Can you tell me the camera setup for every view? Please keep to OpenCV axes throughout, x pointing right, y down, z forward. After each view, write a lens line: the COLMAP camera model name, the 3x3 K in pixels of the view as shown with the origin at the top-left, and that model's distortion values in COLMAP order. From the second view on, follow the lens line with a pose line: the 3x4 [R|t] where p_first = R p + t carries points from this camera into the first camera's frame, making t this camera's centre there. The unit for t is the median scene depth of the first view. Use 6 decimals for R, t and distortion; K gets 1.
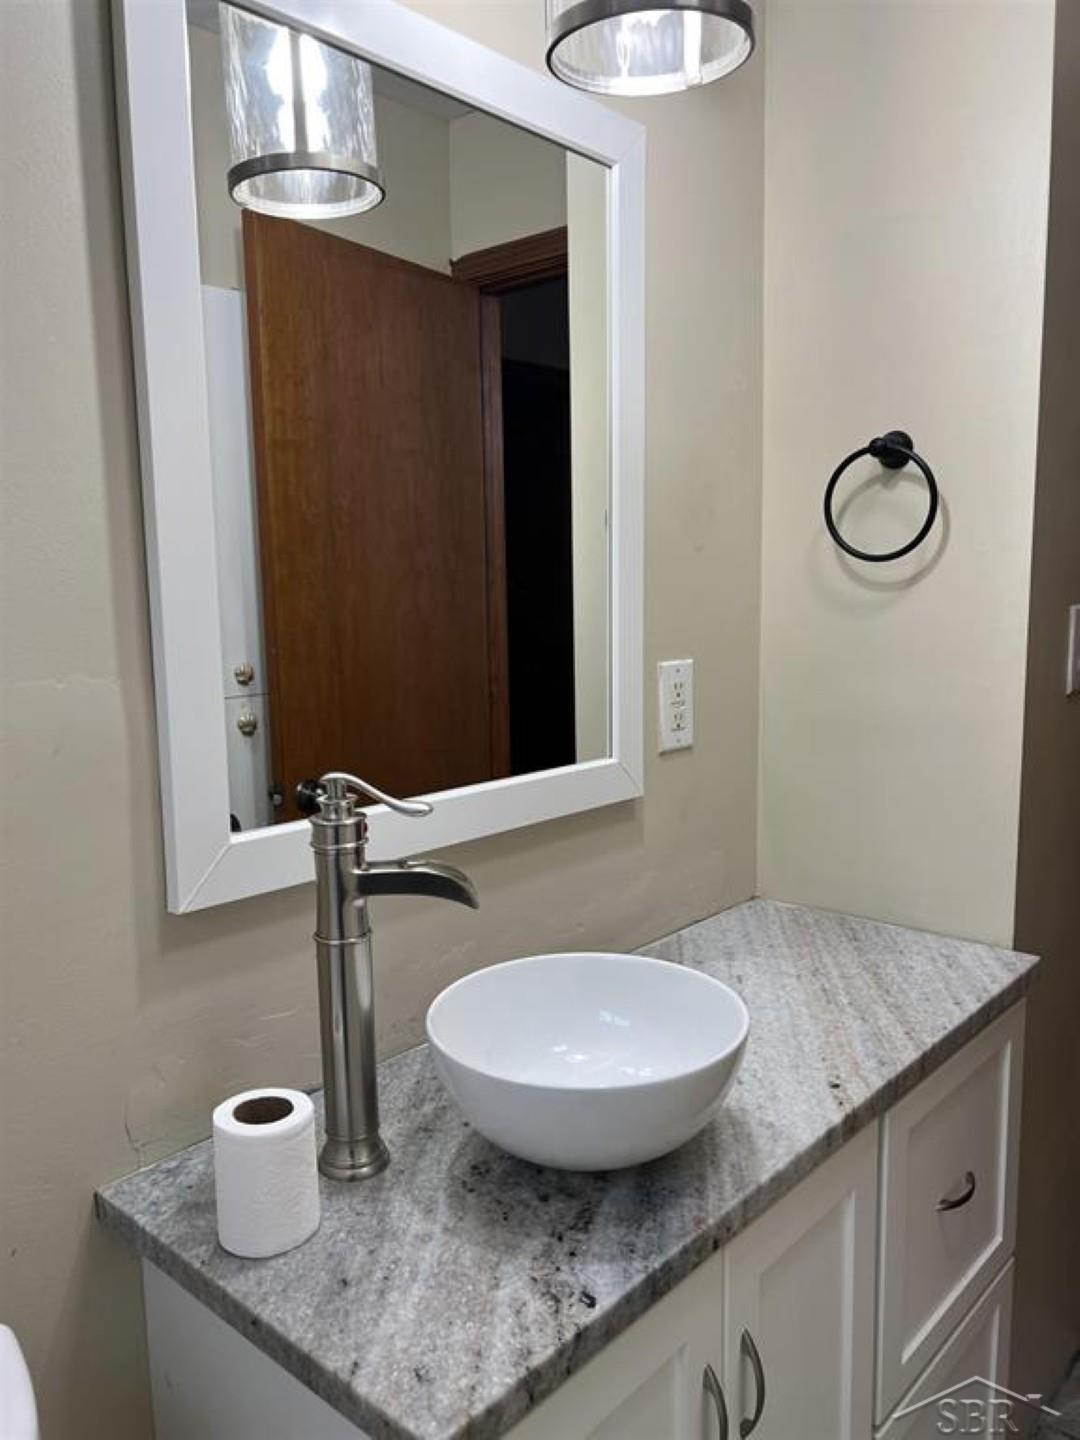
lens RADIAL K [[1102.4, 0, 521.0], [0, 1102.4, 722.6], [0, 0, 1]] dist [0.101824, -0.174356]
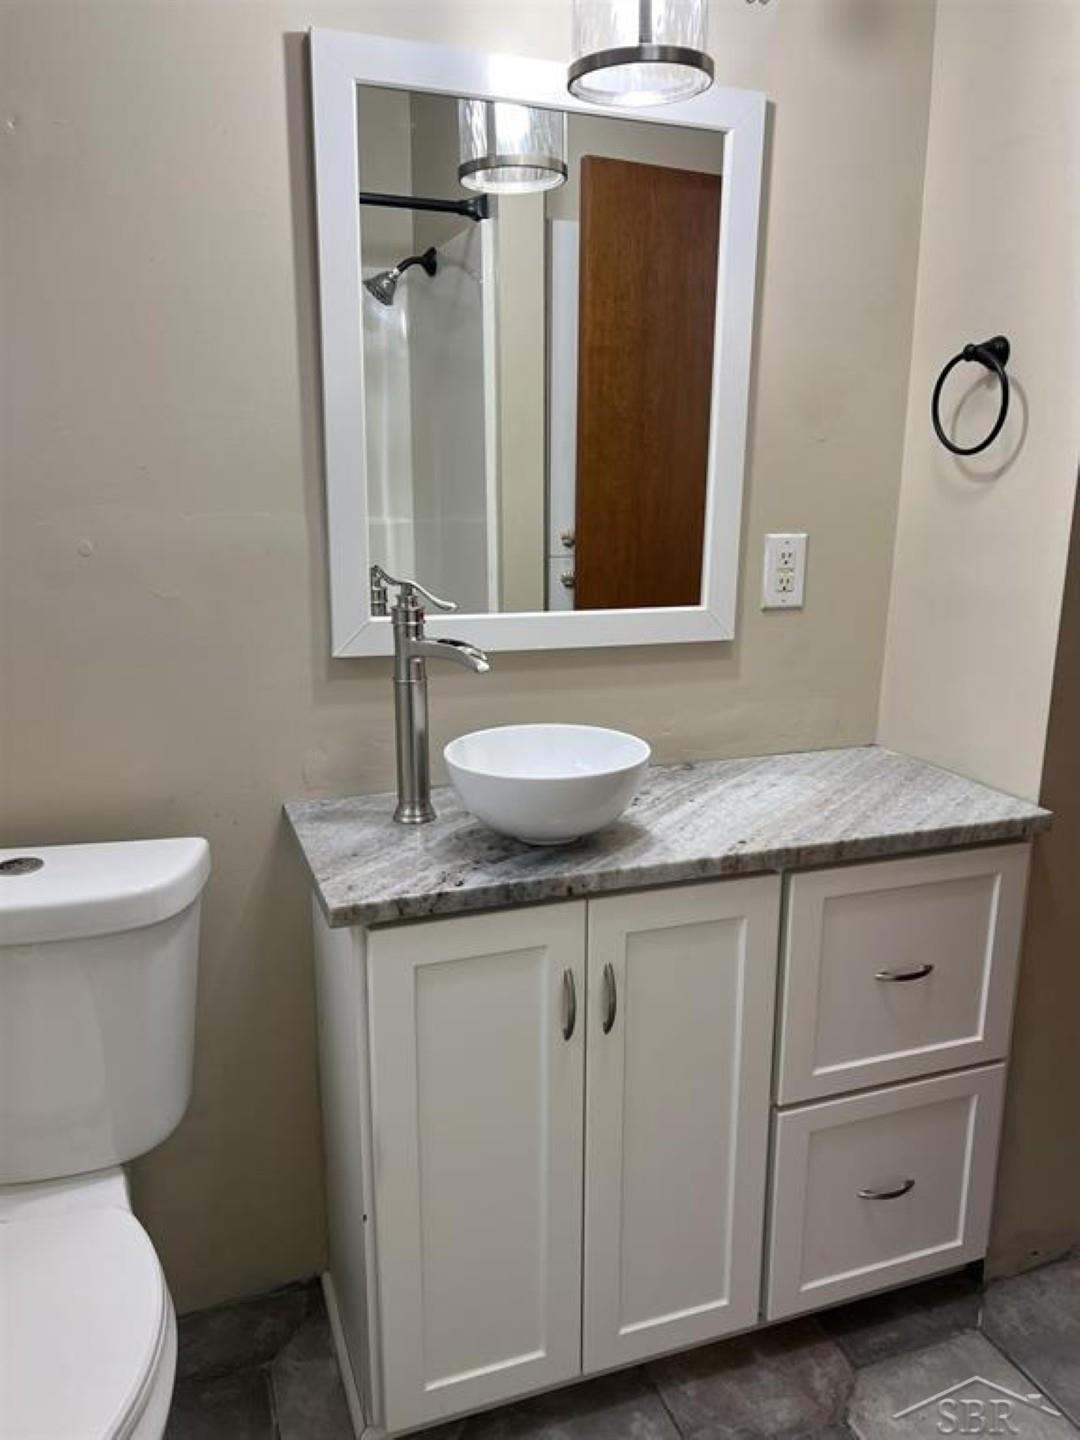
lens RADIAL K [[1102.4, 0, 521.0], [0, 1102.4, 722.6], [0, 0, 1]] dist [0.101824, -0.174356]
pose [[0.881464, 0.132355, -0.453325, 0.480348], [-0.087127, 0.989022, 0.119346, 0.029964], [0.464145, -0.065702, 0.883319, -0.245424]]
